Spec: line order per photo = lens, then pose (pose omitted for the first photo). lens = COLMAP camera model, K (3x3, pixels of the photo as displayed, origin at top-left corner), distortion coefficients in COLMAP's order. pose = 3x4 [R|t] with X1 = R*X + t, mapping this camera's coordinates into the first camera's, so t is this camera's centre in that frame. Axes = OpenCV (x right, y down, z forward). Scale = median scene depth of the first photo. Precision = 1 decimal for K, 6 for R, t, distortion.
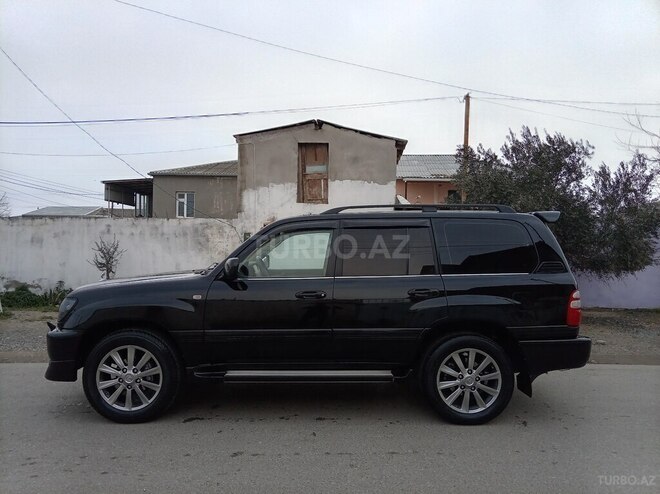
lens RADIAL K [[487.7, 0, 314.0], [0, 487.7, 234.2], [0, 0, 1]] dist [-0.002017, -0.015186]
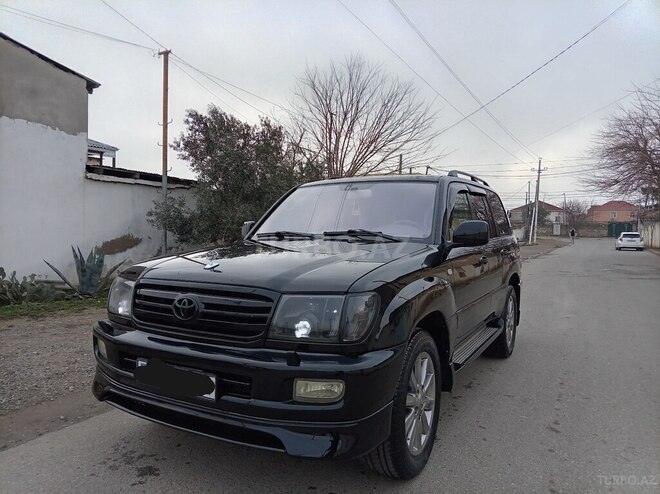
lens RADIAL K [[487.7, 0, 327.6], [0, 487.7, 248.9], [0, 0, 1]] dist [-0.002017, -0.015186]
pose [[0.484393, -0.034931, 0.874153, -0.337069], [-0.036753, 0.997508, 0.060226, 0.016470], [-0.874078, -0.061301, 0.481902, 0.268628]]
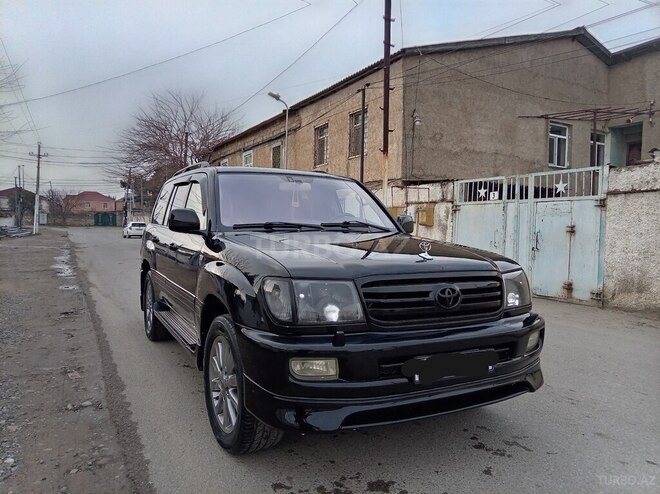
lens RADIAL K [[487.7, 0, 326.6], [0, 487.7, 248.4], [0, 0, 1]] dist [-0.002017, -0.015186]
pose [[-0.476603, -0.053170, 0.877509, -0.348536], [-0.048422, 0.998242, 0.034186, 0.029104], [-0.877784, -0.026198, -0.478339, 0.556340]]
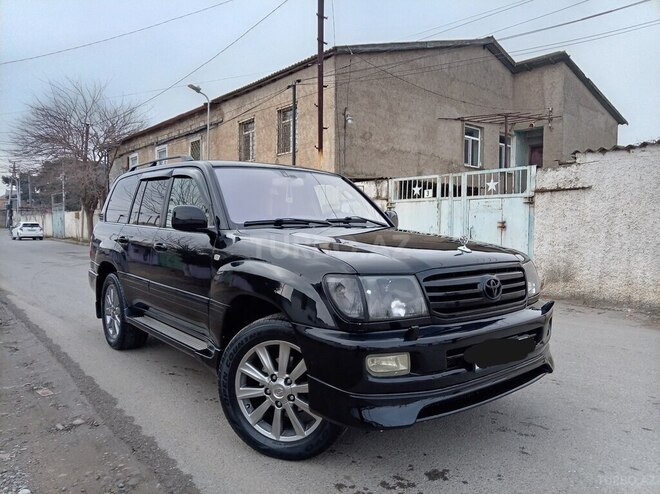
lens RADIAL K [[487.7, 0, 328.4], [0, 487.7, 255.2], [0, 0, 1]] dist [-0.002017, -0.015186]
pose [[-0.638156, -0.057336, 0.767769, -0.311262], [-0.036830, 0.998355, 0.043943, 0.032779], [-0.769026, -0.000235, -0.639218, 0.604926]]
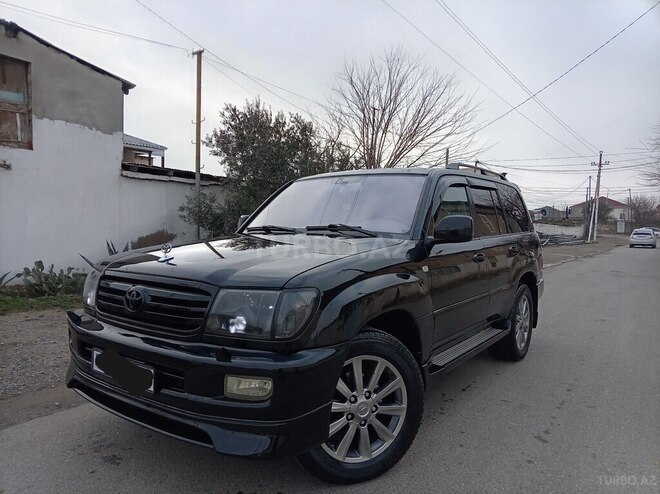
lens RADIAL K [[487.7, 0, 326.4], [0, 487.7, 249.8], [0, 0, 1]] dist [-0.002017, -0.015186]
pose [[0.578876, -0.037869, 0.814536, -0.309095], [-0.036274, 0.996736, 0.072119, 0.016493], [-0.814608, -0.071294, 0.575613, 0.235815]]
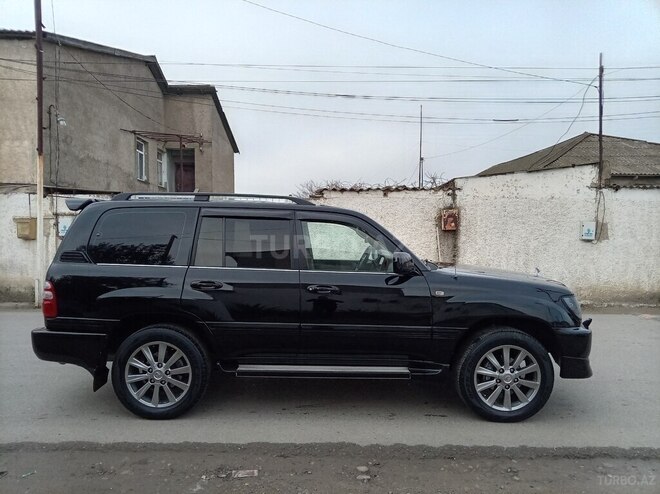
lens RADIAL K [[487.7, 0, 331.1], [0, 487.7, 248.7], [0, 0, 1]] dist [-0.002017, -0.015186]
pose [[-0.999740, -0.013266, -0.018523, -0.002054], [-0.013213, 0.999908, -0.002952, 0.019137], [0.018560, -0.002707, -0.999824, 0.810654]]
